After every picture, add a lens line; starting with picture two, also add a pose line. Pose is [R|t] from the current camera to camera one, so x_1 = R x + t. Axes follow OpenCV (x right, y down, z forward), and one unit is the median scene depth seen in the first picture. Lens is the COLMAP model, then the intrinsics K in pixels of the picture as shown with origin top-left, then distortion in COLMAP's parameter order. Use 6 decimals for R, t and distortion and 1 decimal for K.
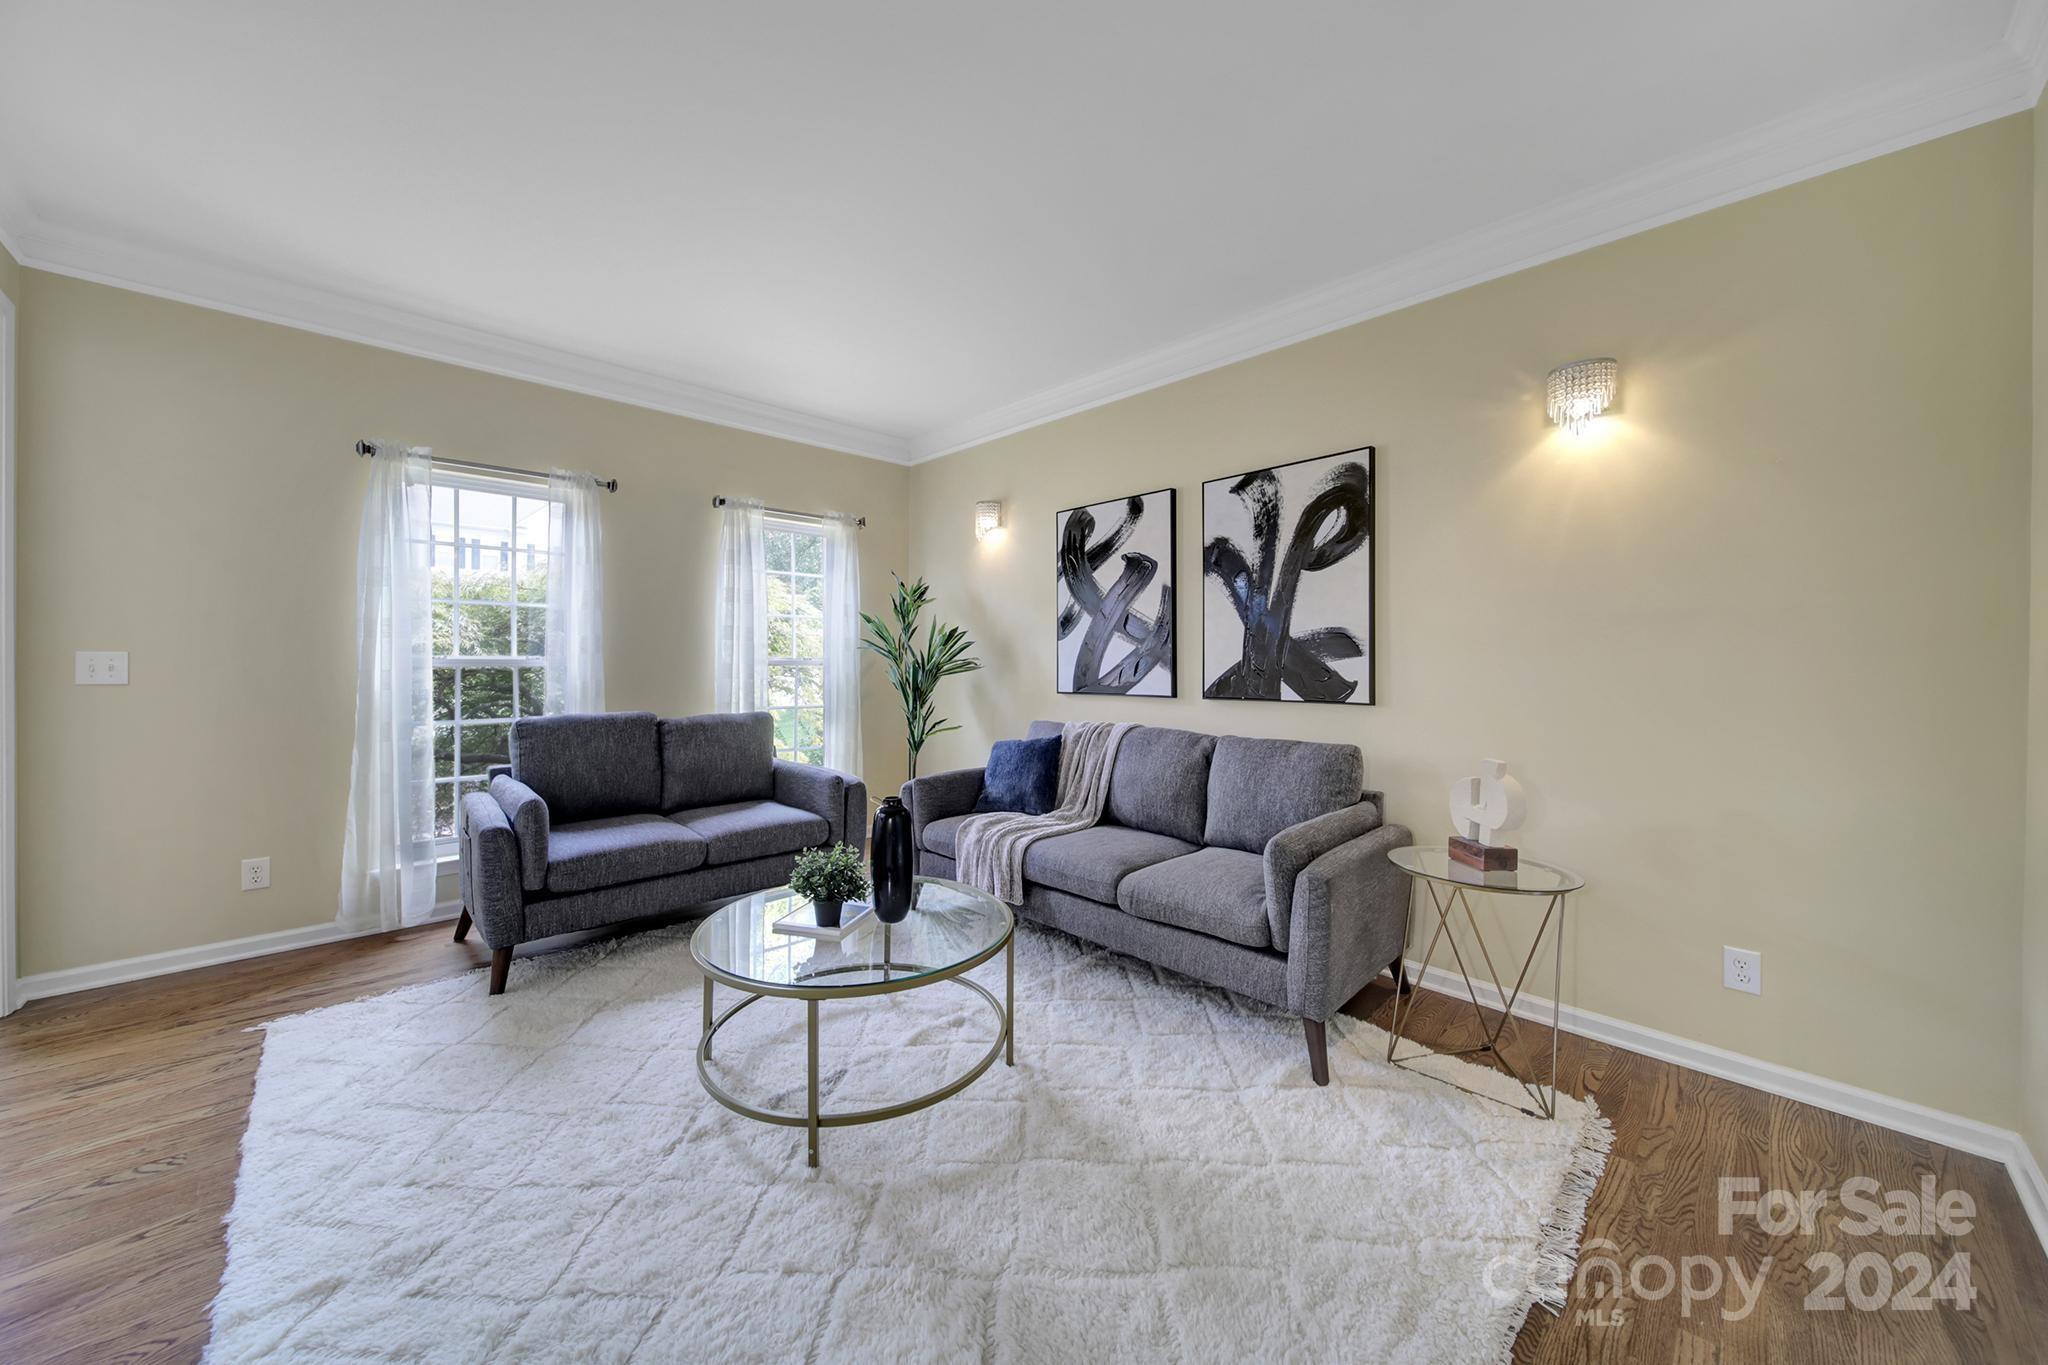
lens RADIAL K [[719.5, 0, 992.5], [0, 719.5, 661.7], [0, 0, 1]] dist [-0.001179, -0.001423]
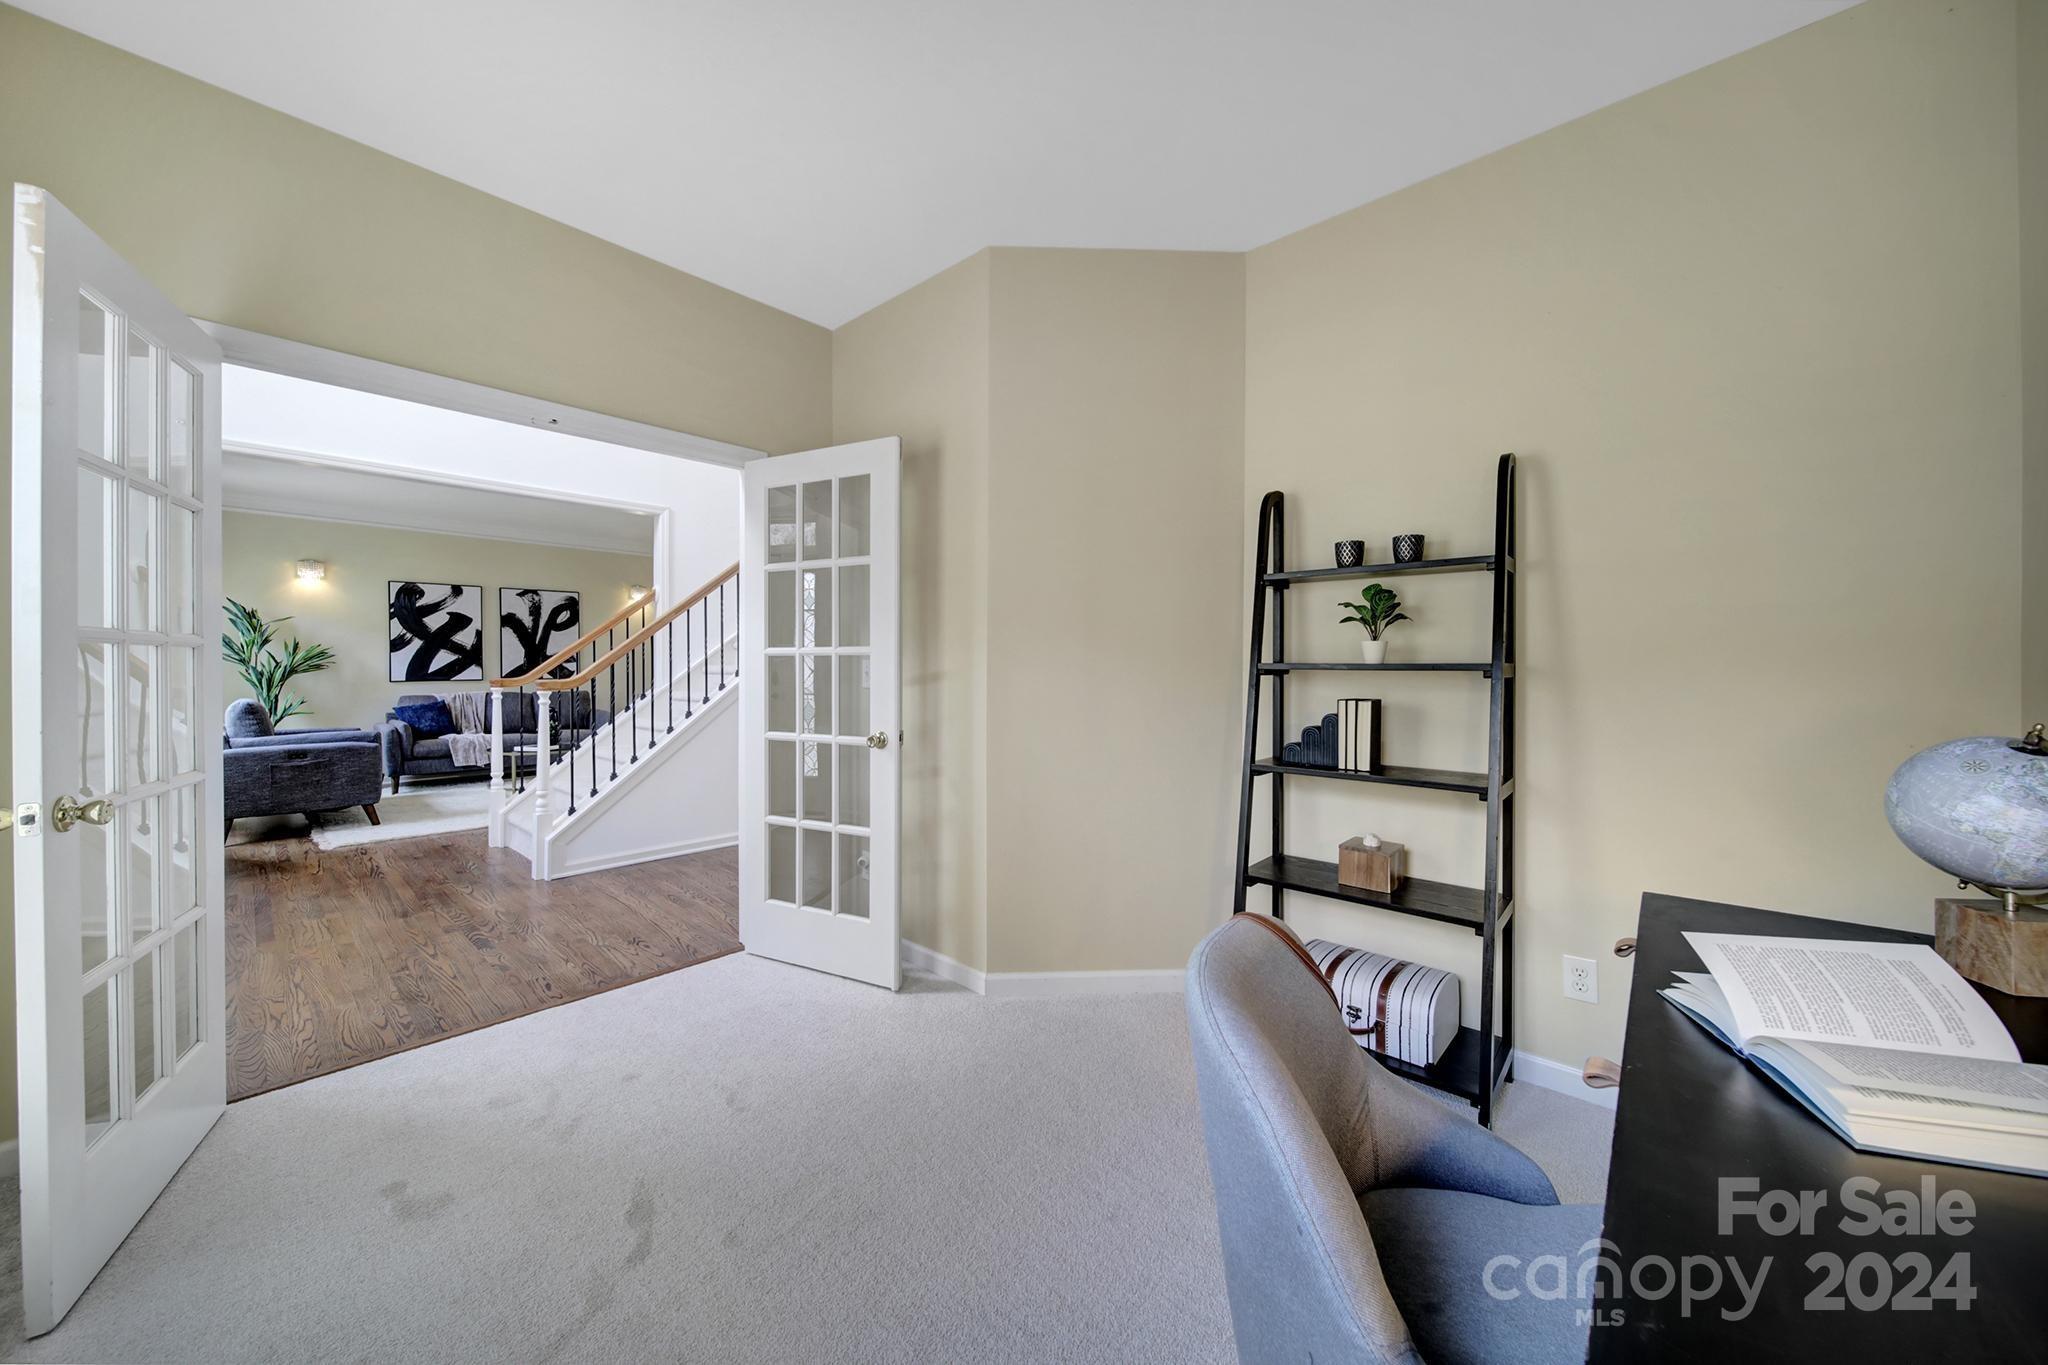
lens RADIAL K [[719.5, 0, 1046.2], [0, 719.5, 671.1], [0, 0, 1]] dist [-0.001179, -0.001423]
pose [[-0.056128, -0.015087, 0.998310, -2.179345], [-0.004206, 0.999881, 0.014875, -0.020375], [-0.998415, -0.003364, -0.056185, -0.653835]]
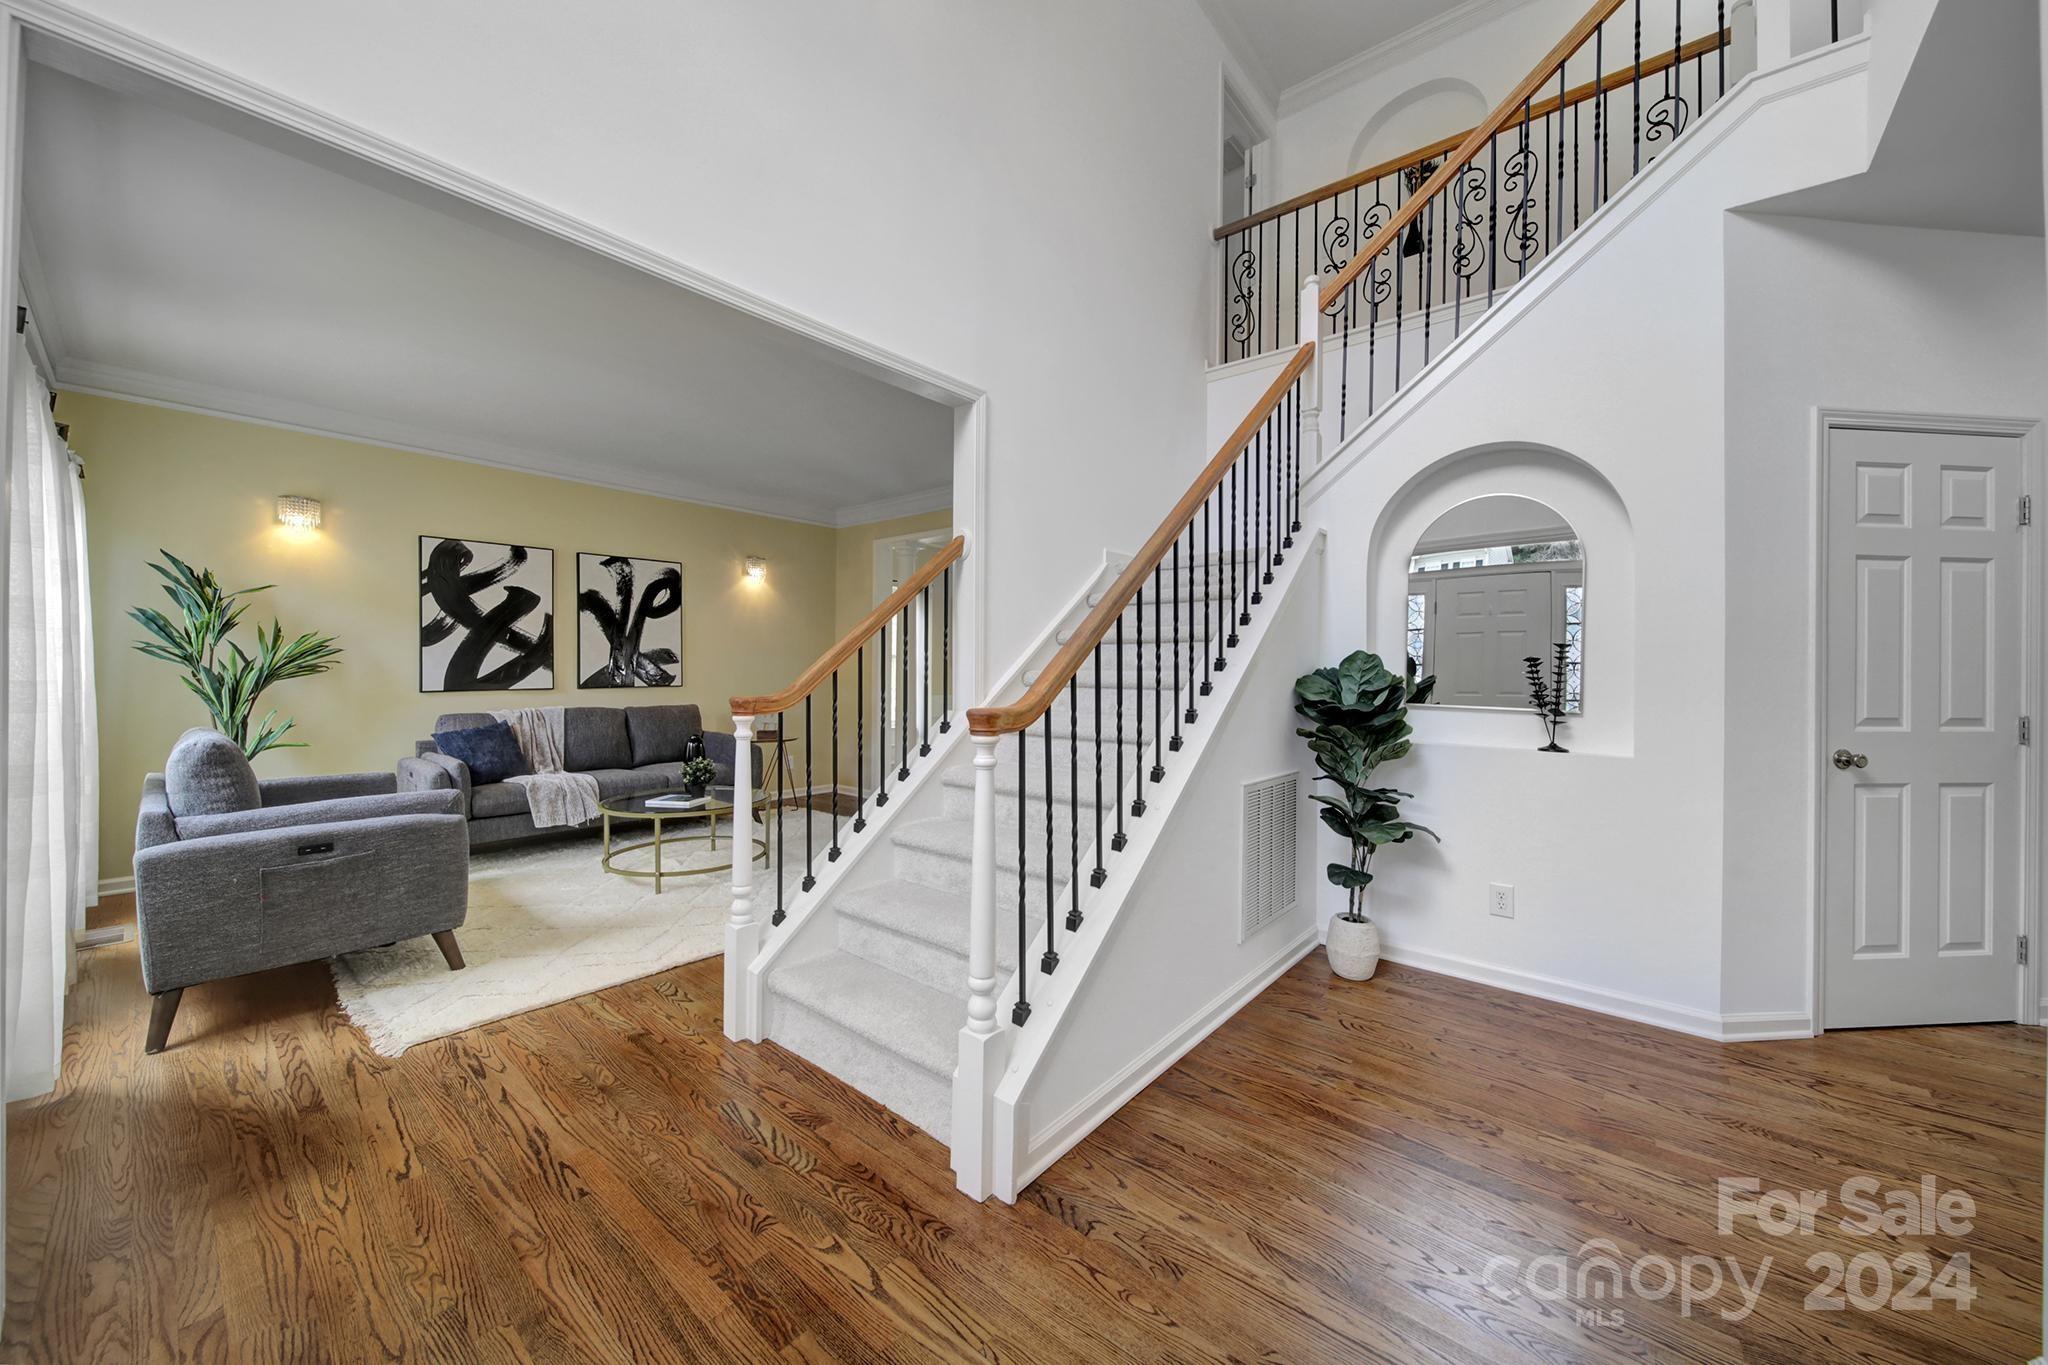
lens RADIAL K [[719.5, 0, 1027.7], [0, 719.5, 672.2], [0, 0, 1]] dist [-0.001179, -0.001423]
pose [[-0.097077, -0.014062, 0.995178, -1.402153], [-0.010098, 0.999863, 0.013143, -0.016663], [-0.995226, -0.008773, -0.097206, 0.170021]]
